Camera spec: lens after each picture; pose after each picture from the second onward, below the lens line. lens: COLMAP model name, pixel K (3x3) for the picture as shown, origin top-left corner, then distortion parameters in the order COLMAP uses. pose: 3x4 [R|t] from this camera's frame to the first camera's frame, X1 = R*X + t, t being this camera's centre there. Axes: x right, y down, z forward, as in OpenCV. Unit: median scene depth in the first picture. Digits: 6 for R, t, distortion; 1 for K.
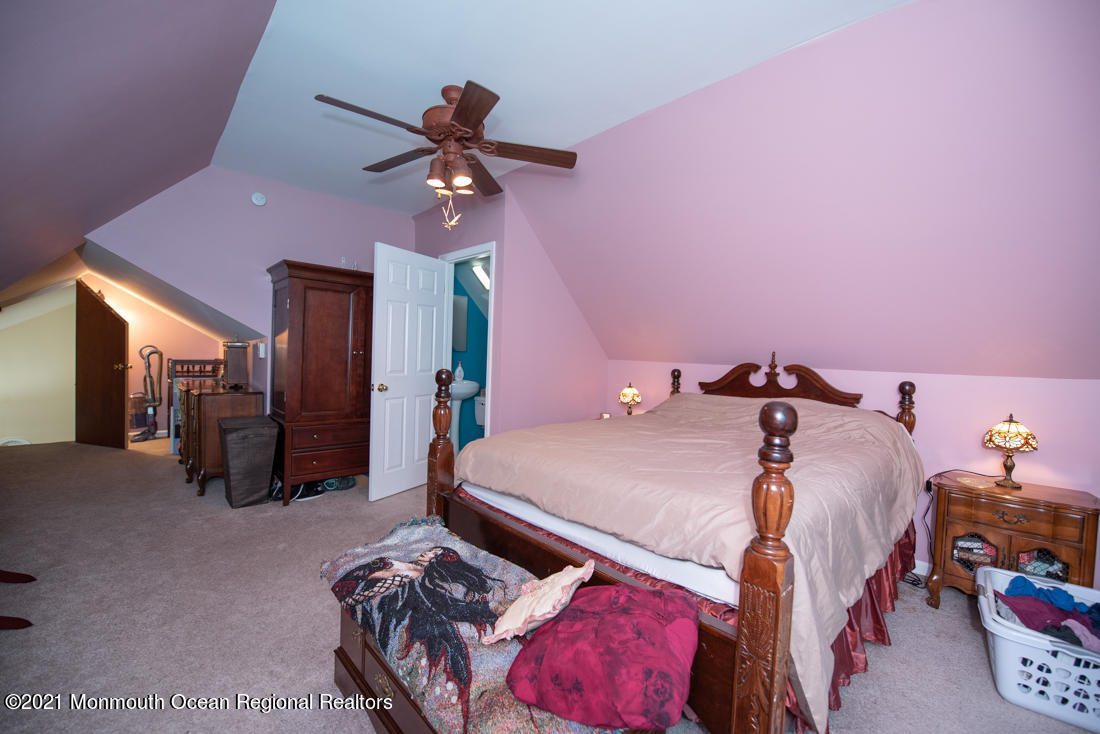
lens RADIAL K [[439.0, 0, 552.5], [0, 439.0, 363.1], [0, 0, 1]] dist [-0.000301, -0.000177]
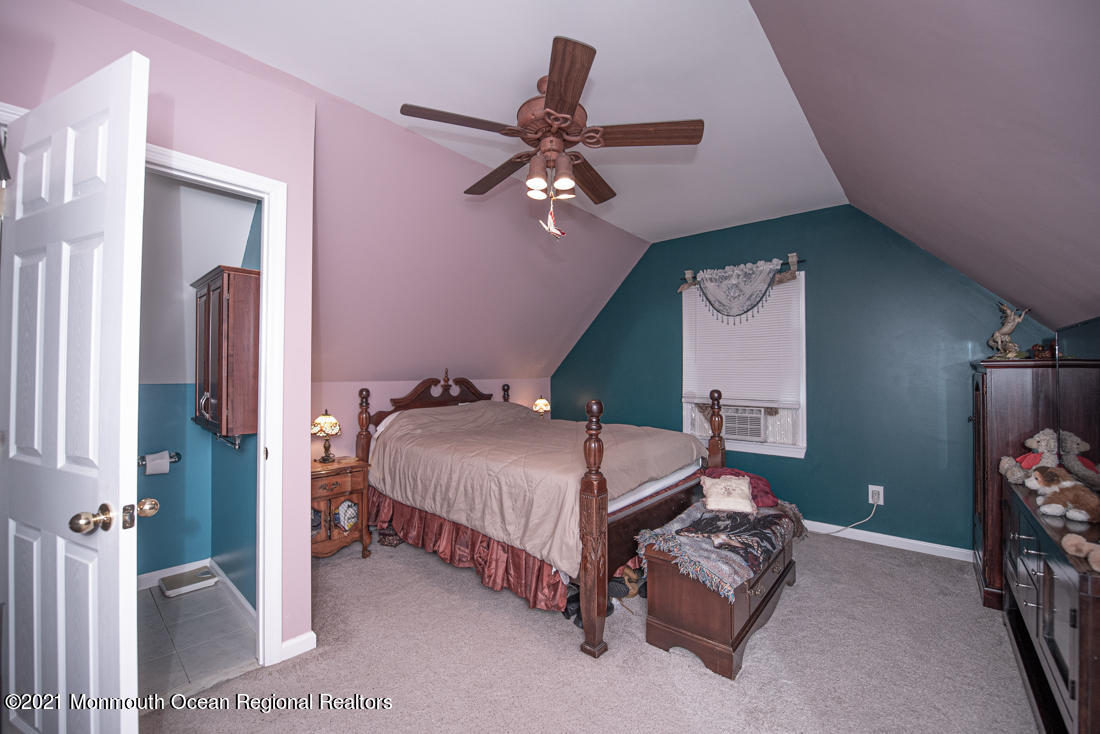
lens RADIAL K [[439.0, 0, 552.5], [0, 439.0, 363.1], [0, 0, 1]] dist [-0.000301, -0.000177]
pose [[-0.105355, -0.003991, 0.994427, -0.841685], [0.024948, 0.999667, 0.006655, -0.044309], [-0.994122, 0.025510, -0.105221, 0.857099]]
